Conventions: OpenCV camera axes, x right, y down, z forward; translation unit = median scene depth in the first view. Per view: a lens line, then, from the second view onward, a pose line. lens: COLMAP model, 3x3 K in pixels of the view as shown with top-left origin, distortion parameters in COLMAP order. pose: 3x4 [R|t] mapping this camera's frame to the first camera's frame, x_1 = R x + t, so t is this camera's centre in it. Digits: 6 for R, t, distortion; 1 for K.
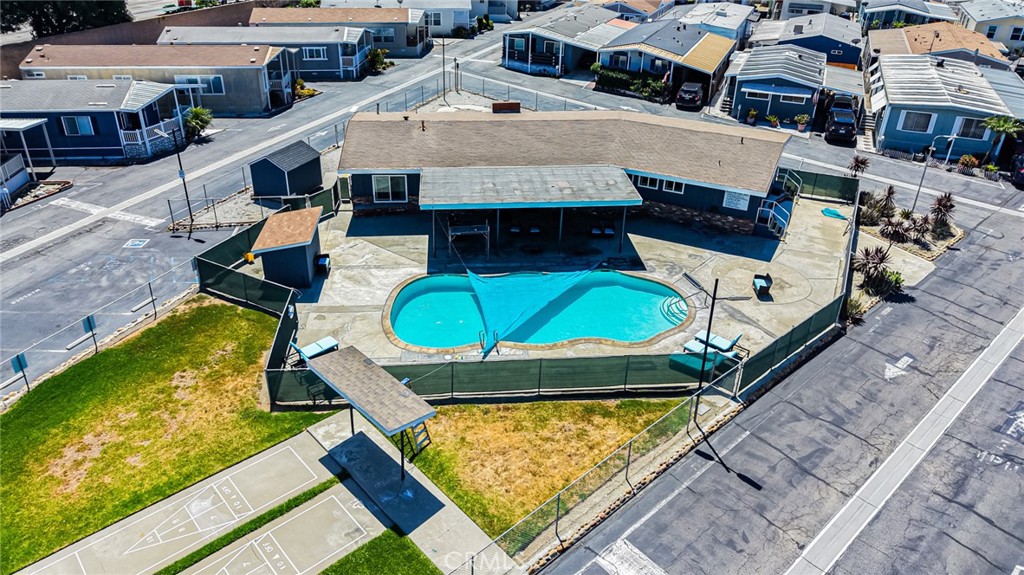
lens RADIAL K [[689.6, 0, 512.0], [0, 689.6, 287.5], [0, 0, 1]] dist [0.059805, -0.059053]
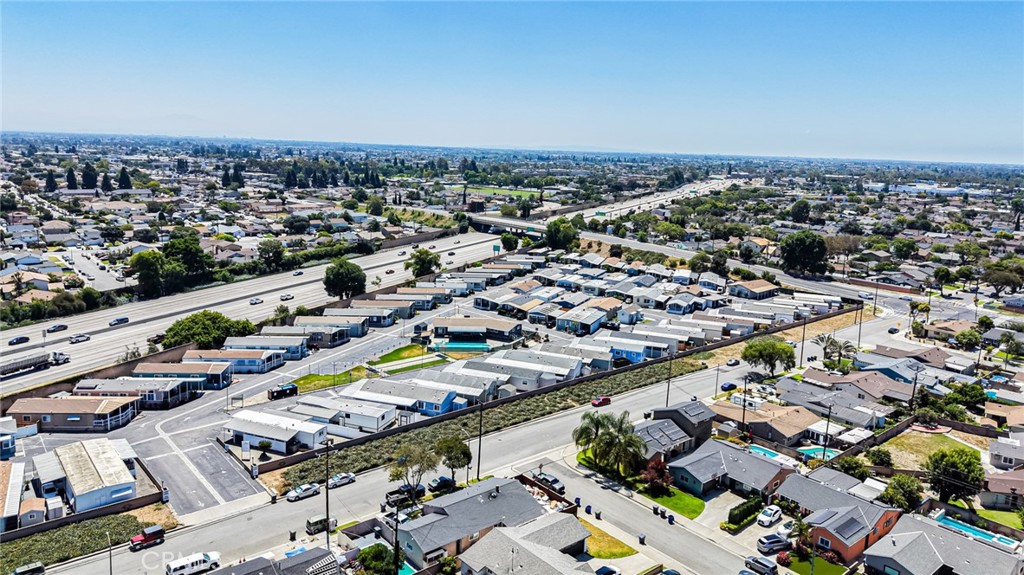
lens RADIAL K [[689.6, 0, 512.0], [0, 689.6, 287.5], [0, 0, 1]] dist [0.059805, -0.059053]
pose [[0.999346, 0.022593, -0.028250, 0.325262], [-0.030435, 0.947235, -0.319091, 0.790038], [0.019550, 0.319742, 0.947303, -2.658058]]
